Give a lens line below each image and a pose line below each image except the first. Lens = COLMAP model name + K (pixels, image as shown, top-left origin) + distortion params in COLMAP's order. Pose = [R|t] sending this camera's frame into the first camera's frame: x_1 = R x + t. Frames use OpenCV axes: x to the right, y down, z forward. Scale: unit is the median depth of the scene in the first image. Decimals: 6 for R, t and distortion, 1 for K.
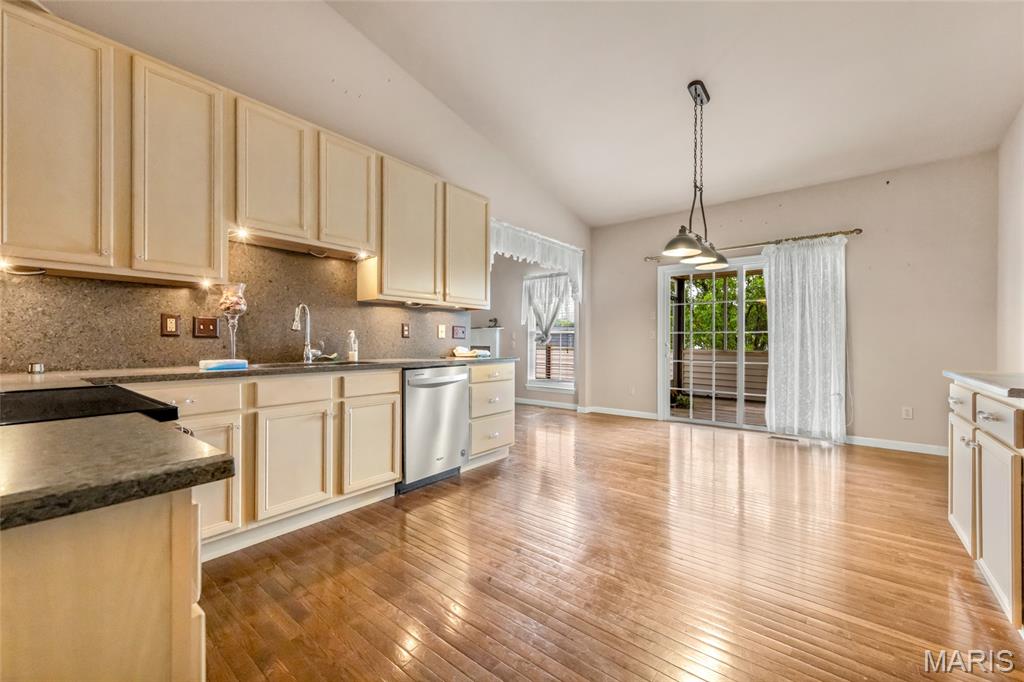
lens RADIAL K [[404.5, 0, 509.5], [0, 404.5, 340.3], [0, 0, 1]] dist [0.003078, 0.000330]
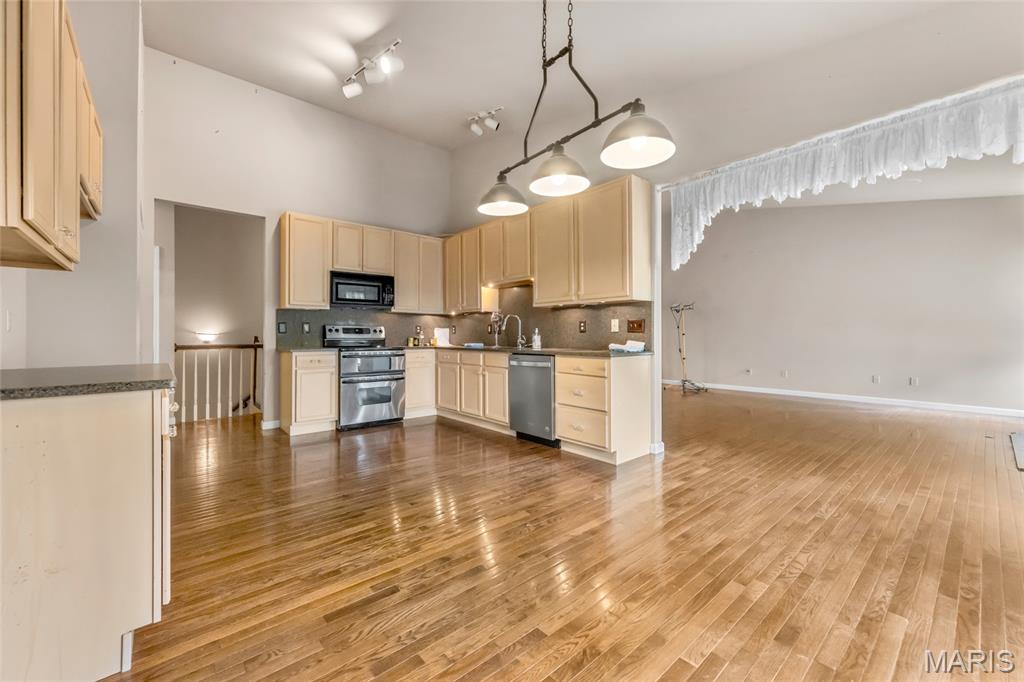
lens RADIAL K [[407.4, 0, 514.5], [0, 407.4, 331.7], [0, 0, 1]] dist [0.000279, -0.000153]
pose [[-0.168659, -0.005830, -0.985657, 0.993066], [0.005368, 0.999962, -0.006833, -0.000836], [0.985660, -0.006443, -0.168621, 1.010671]]
